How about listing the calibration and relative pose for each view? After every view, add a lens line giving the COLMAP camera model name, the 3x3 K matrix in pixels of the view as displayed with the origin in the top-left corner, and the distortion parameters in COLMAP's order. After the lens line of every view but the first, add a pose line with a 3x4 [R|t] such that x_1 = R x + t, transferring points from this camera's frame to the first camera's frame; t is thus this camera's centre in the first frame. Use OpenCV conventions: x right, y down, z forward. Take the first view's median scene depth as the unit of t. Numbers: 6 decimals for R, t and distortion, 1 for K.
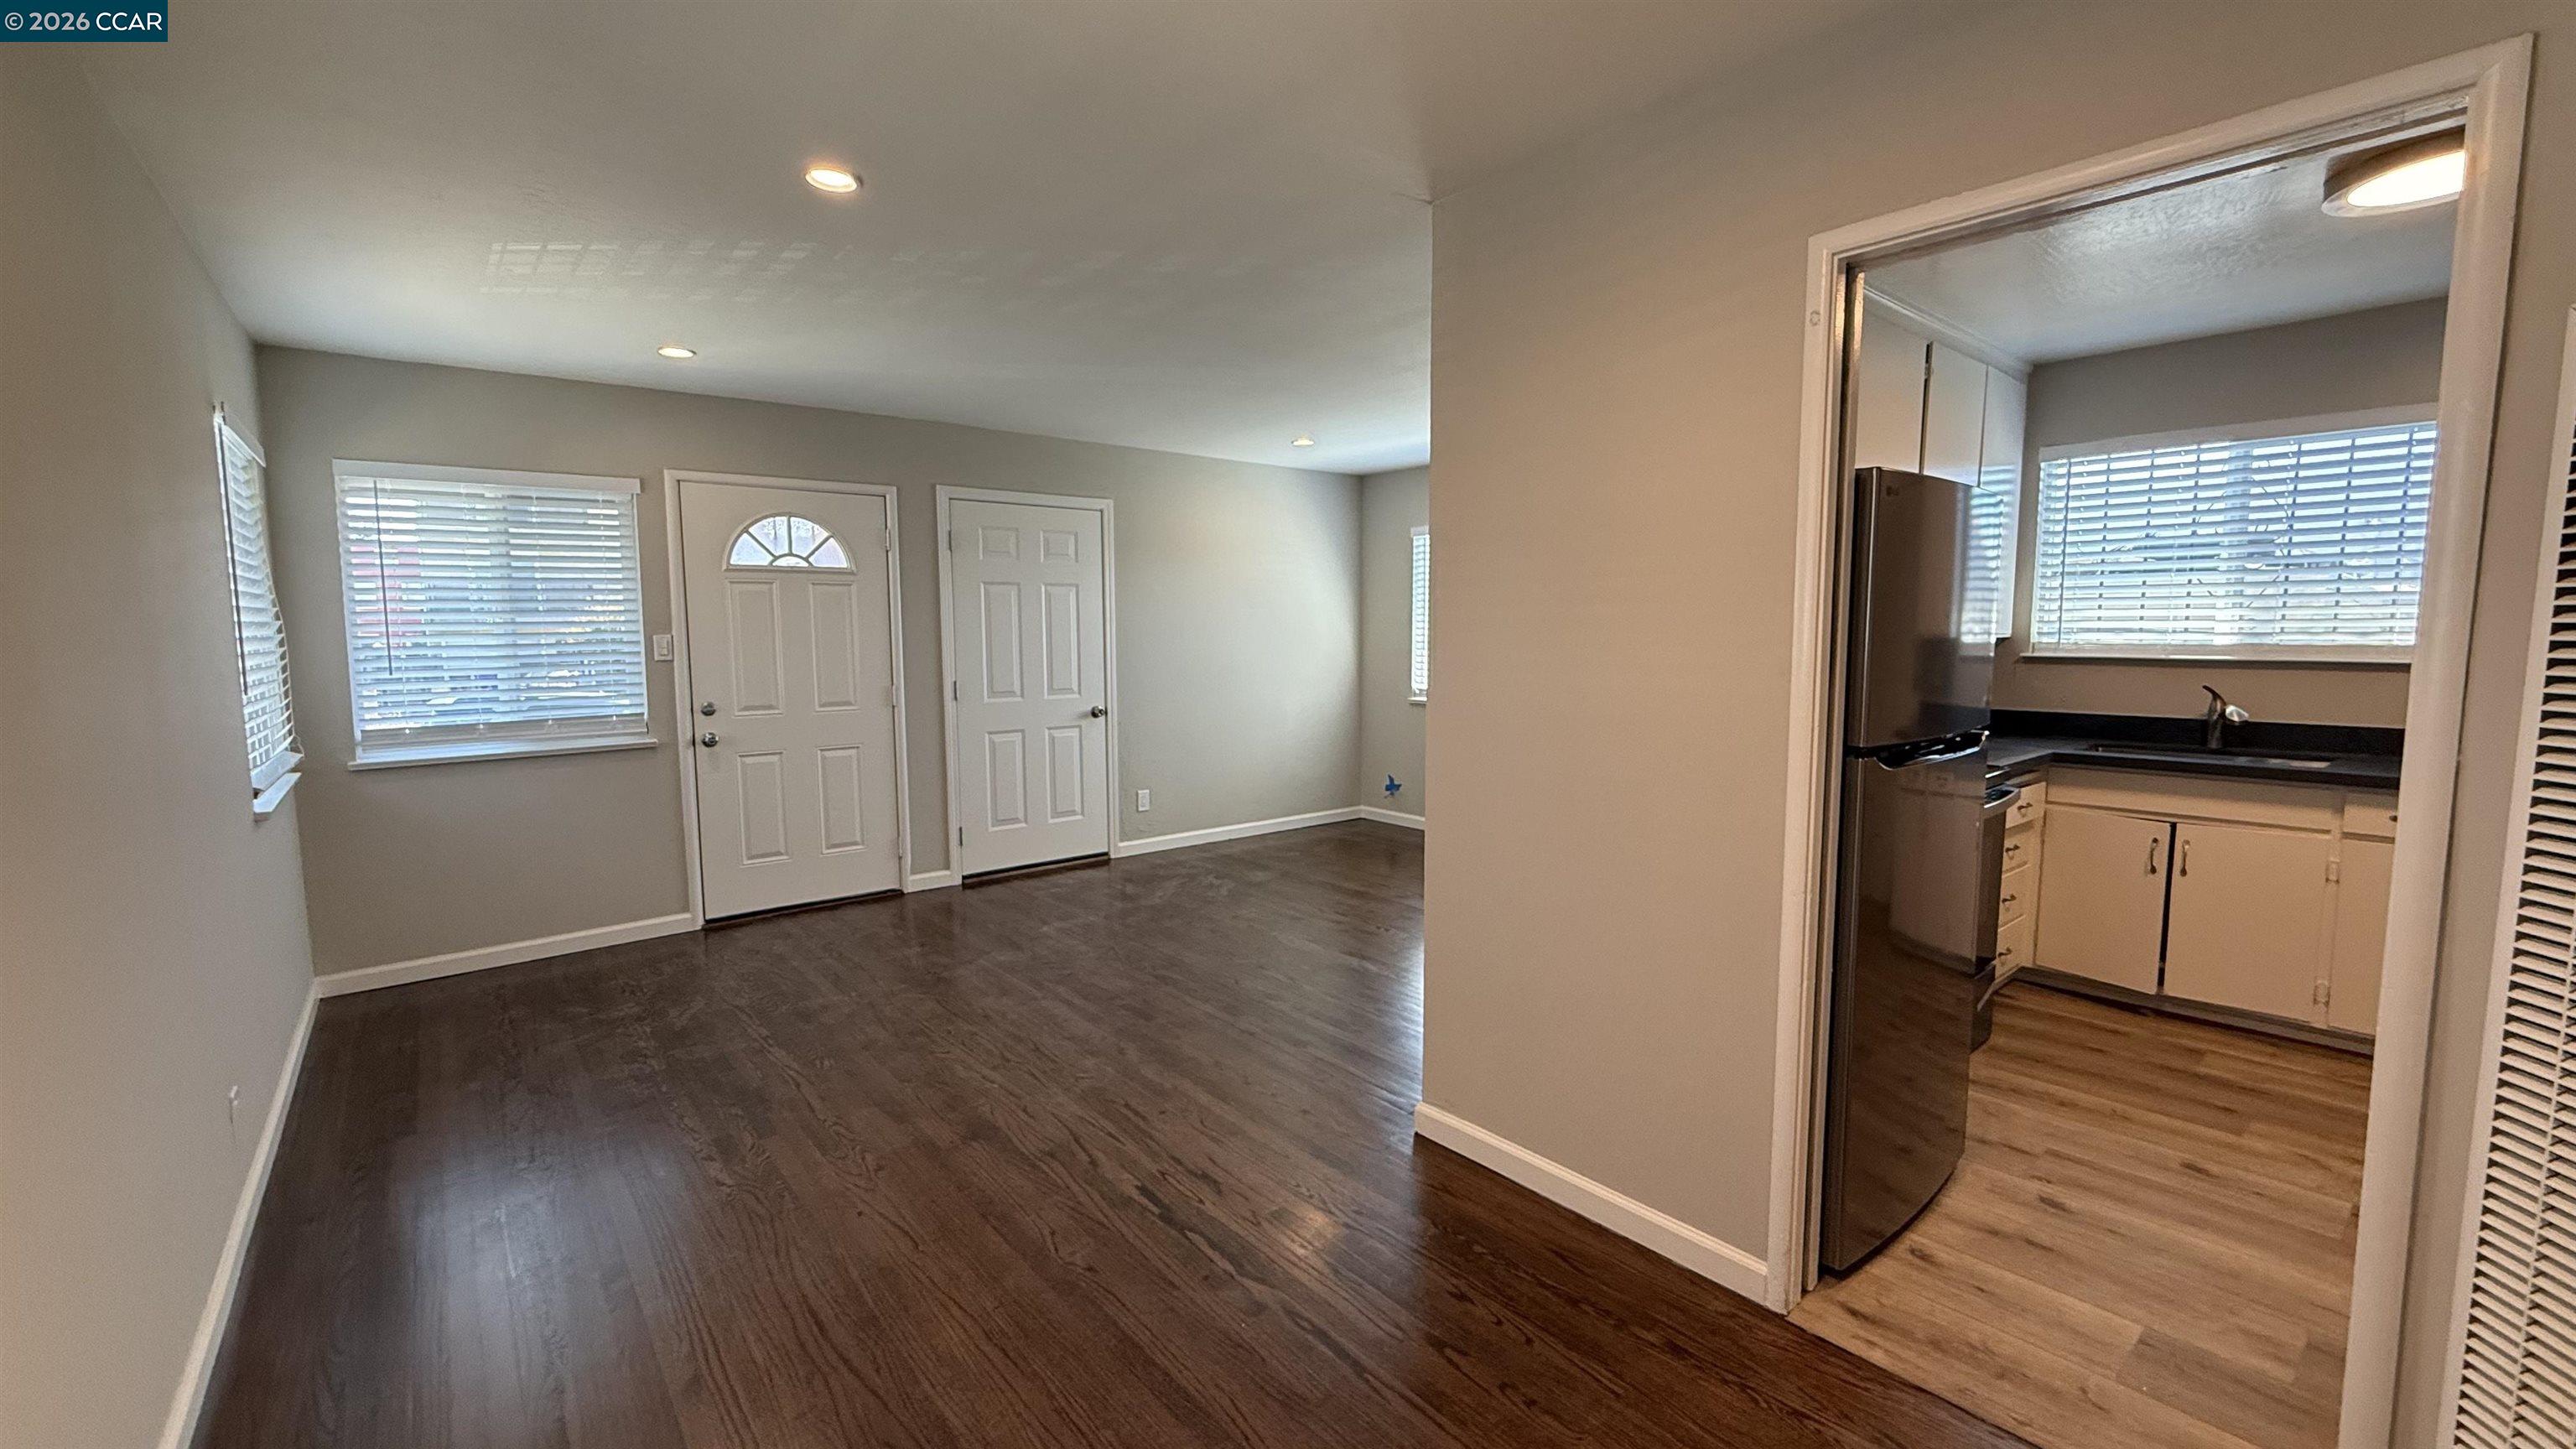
lens RADIAL K [[1025.6, 0, 1286.9], [0, 1025.6, 721.0], [0, 0, 1]] dist [0.001712, 0.000221]
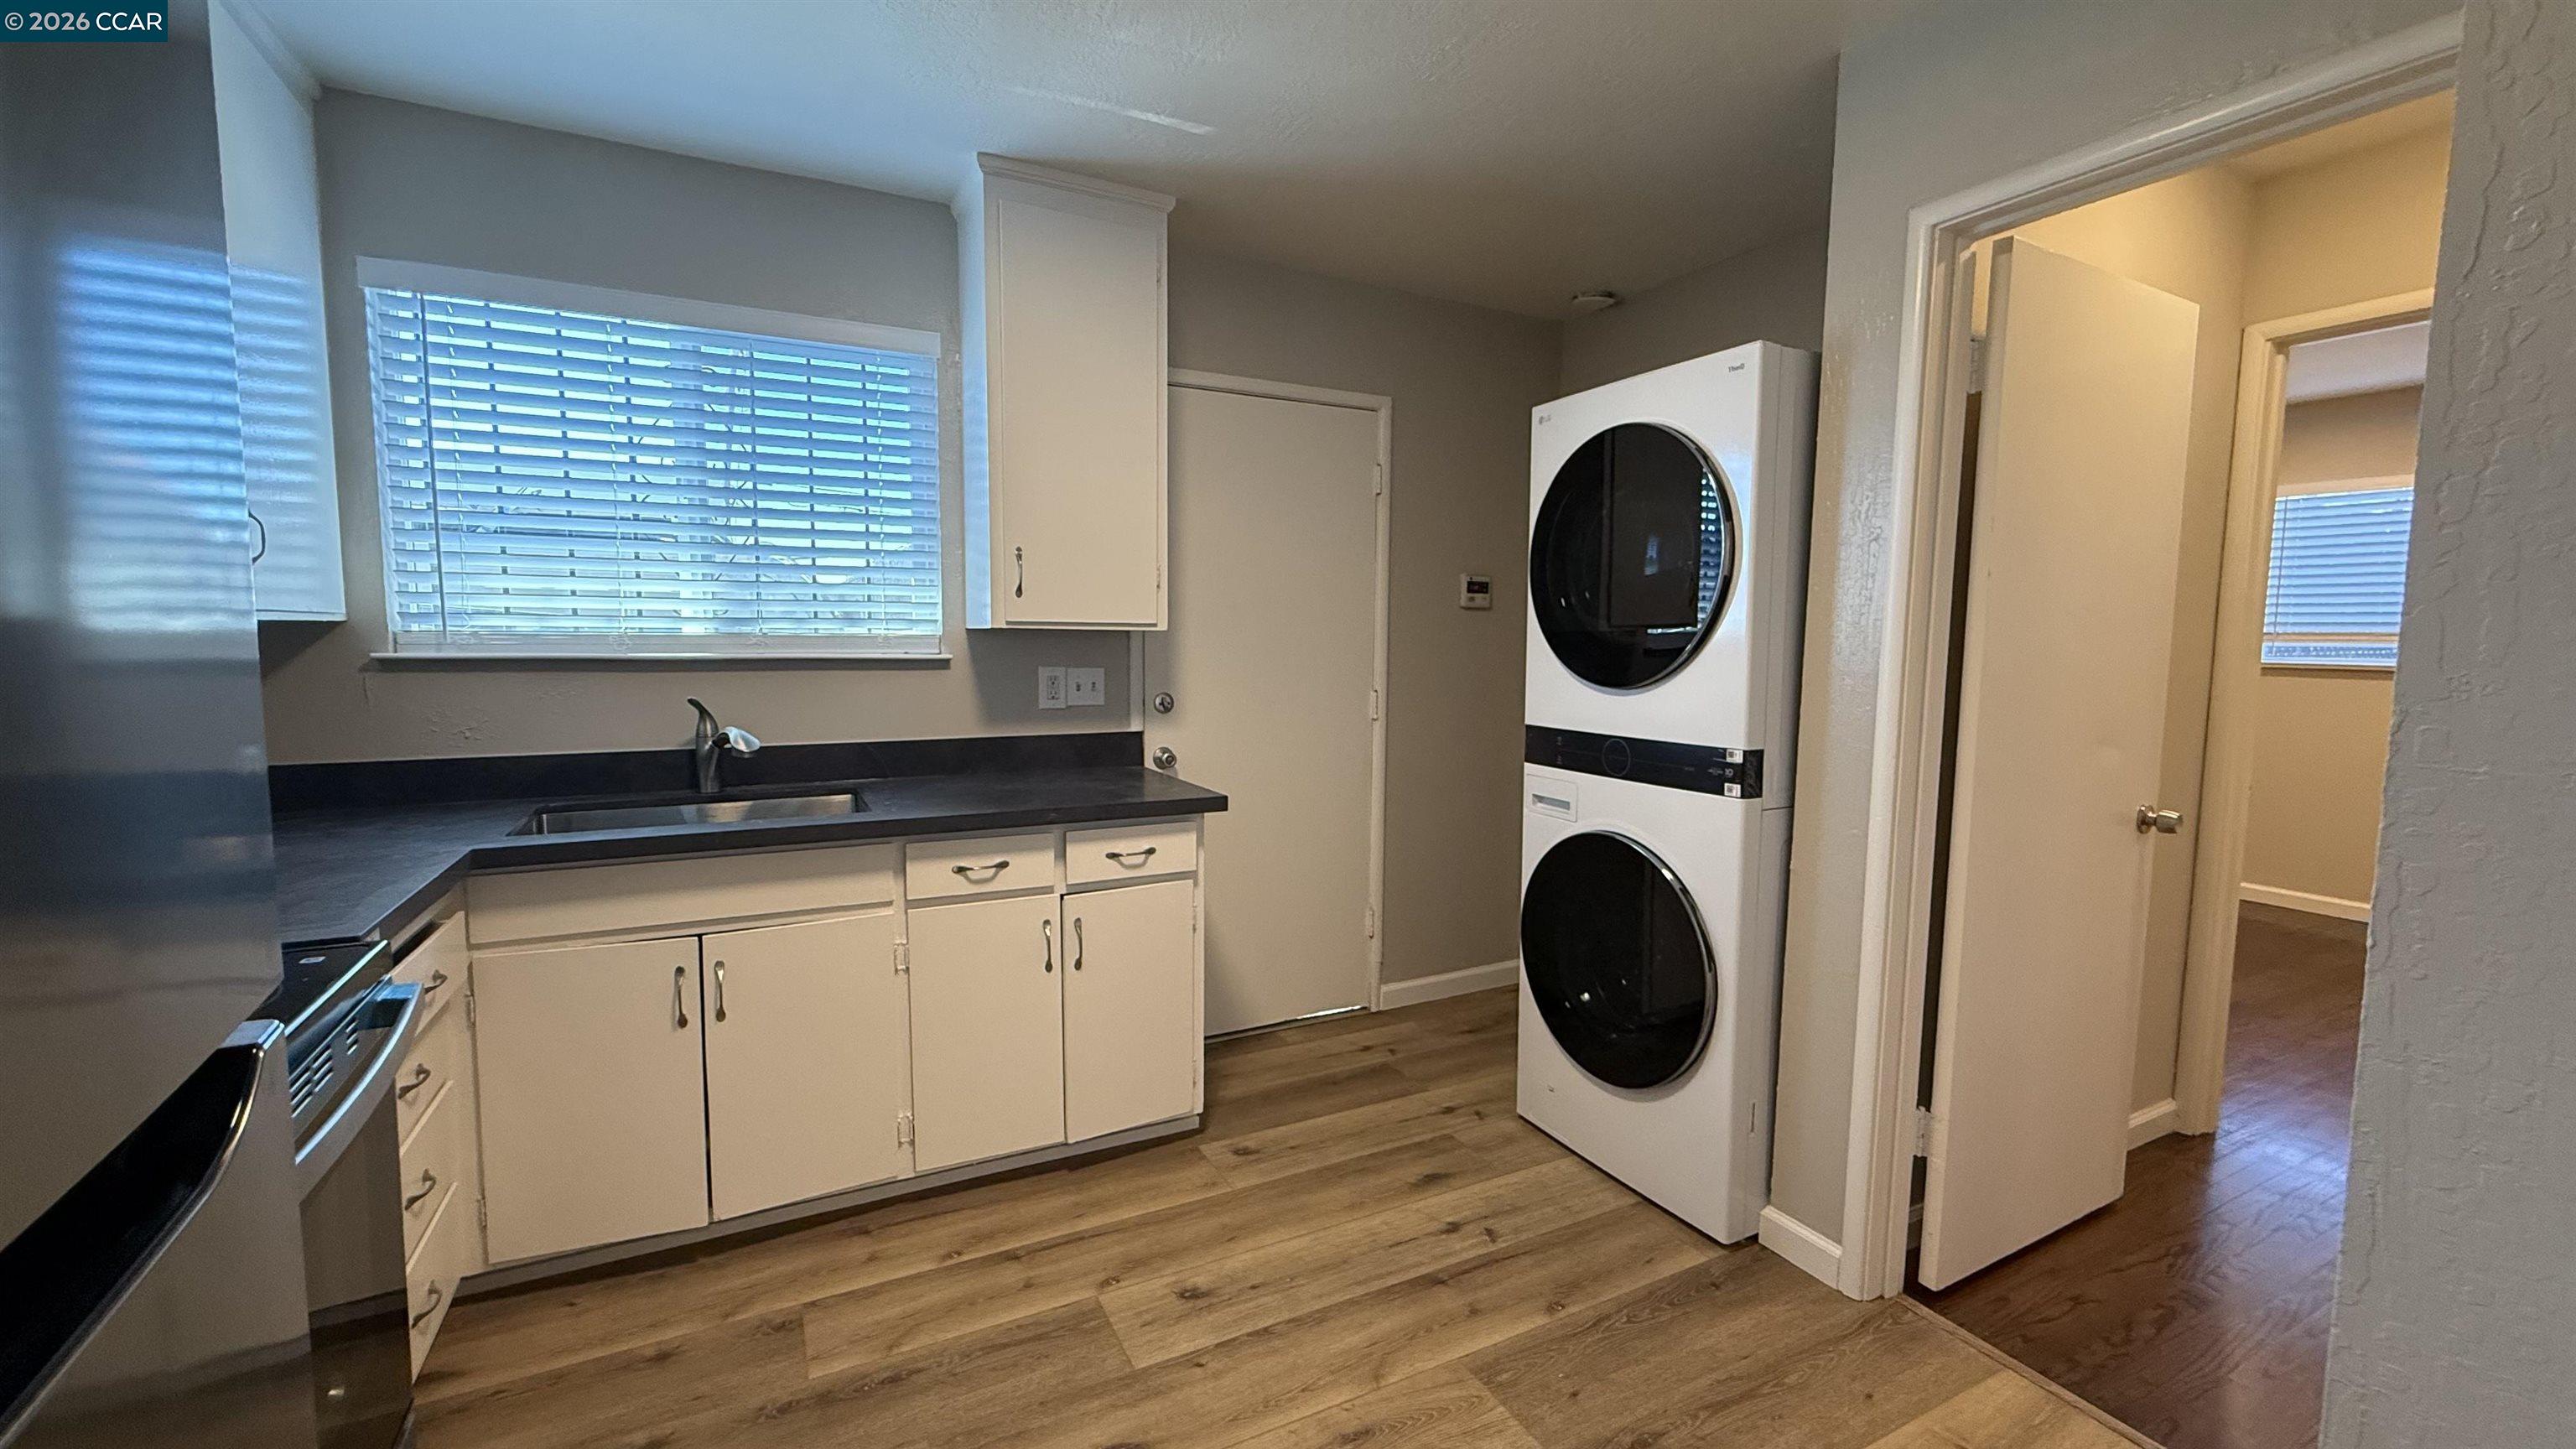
lens RADIAL K [[1008.8, 0, 1281.4], [0, 1008.8, 733.2], [0, 0, 1]] dist [-0.009746, 0.000094]
pose [[0.221192, -0.085518, 0.971473, 0.380429], [0.081212, 0.994303, 0.069037, -0.027095], [-0.971843, 0.063625, 0.226877, 0.521310]]
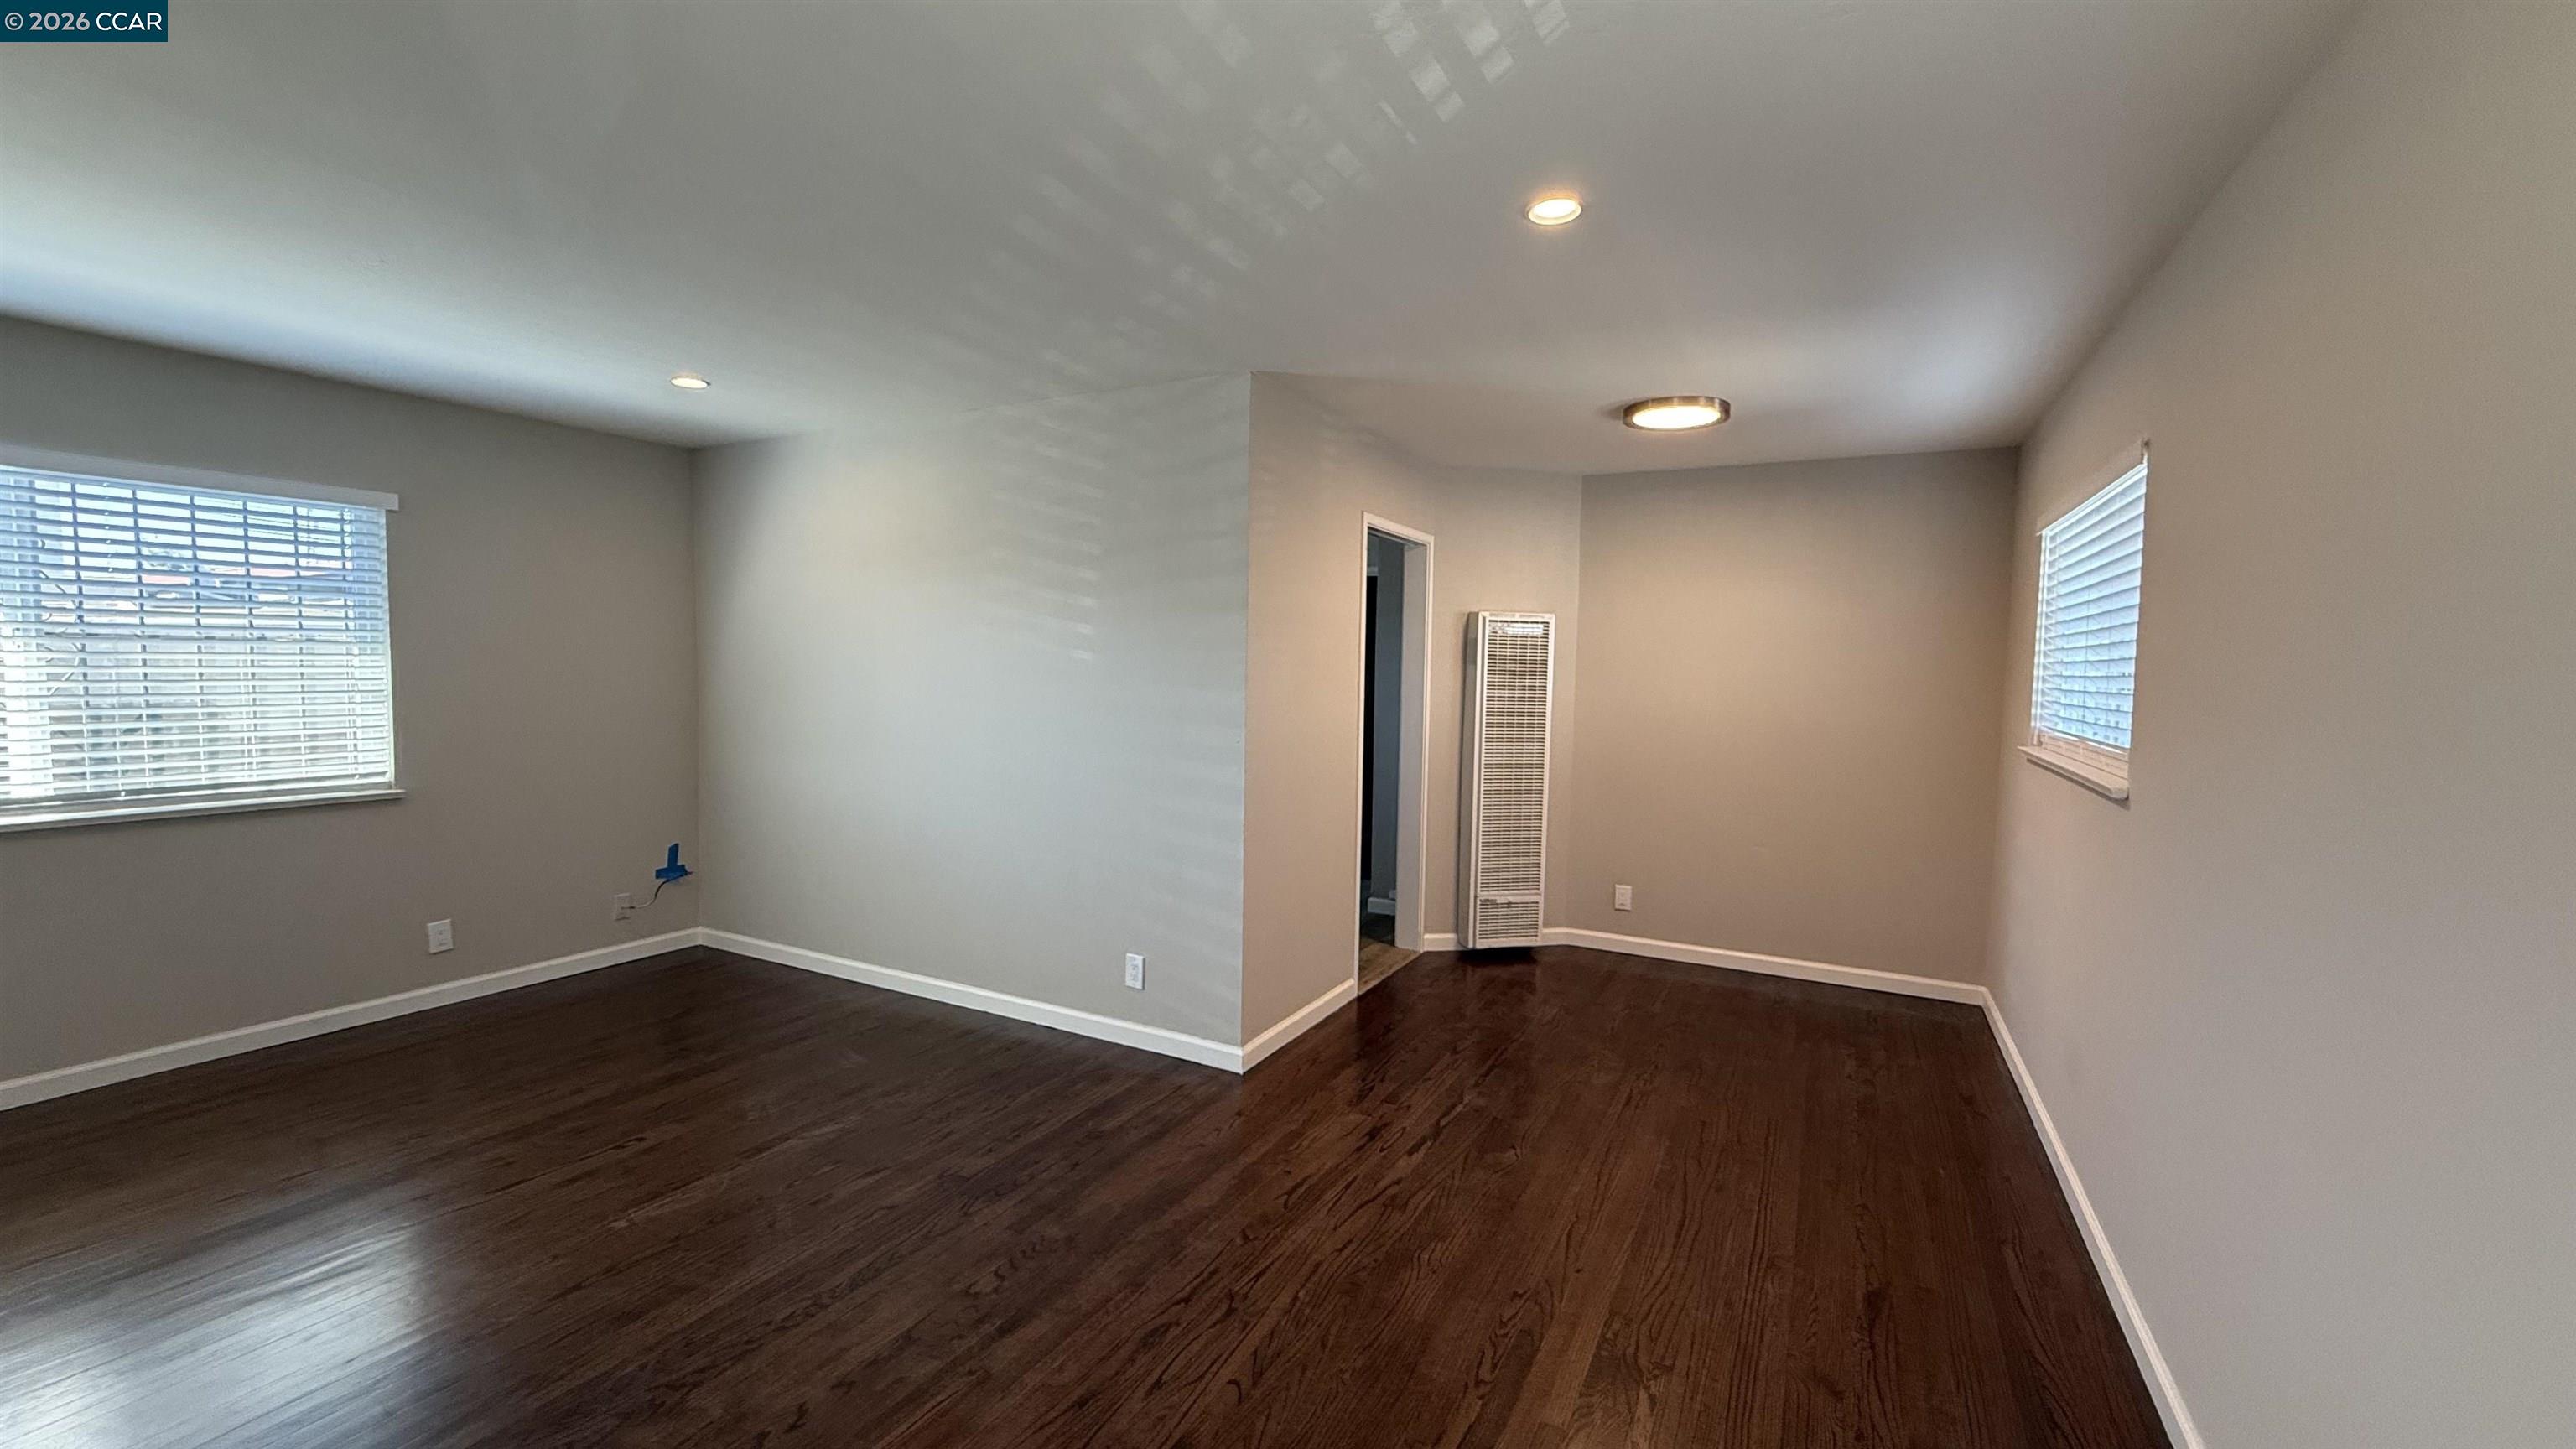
lens RADIAL K [[1064.8, 0, 1243.2], [0, 1064.8, 734.7], [0, 0, 1]] dist [-0.000624, -0.000009]
pose [[-0.360725, -0.050351, 0.931312, -0.308008], [0.078637, 0.993344, 0.084163, -0.038040], [-0.929351, 0.103595, -0.354364, 0.402283]]
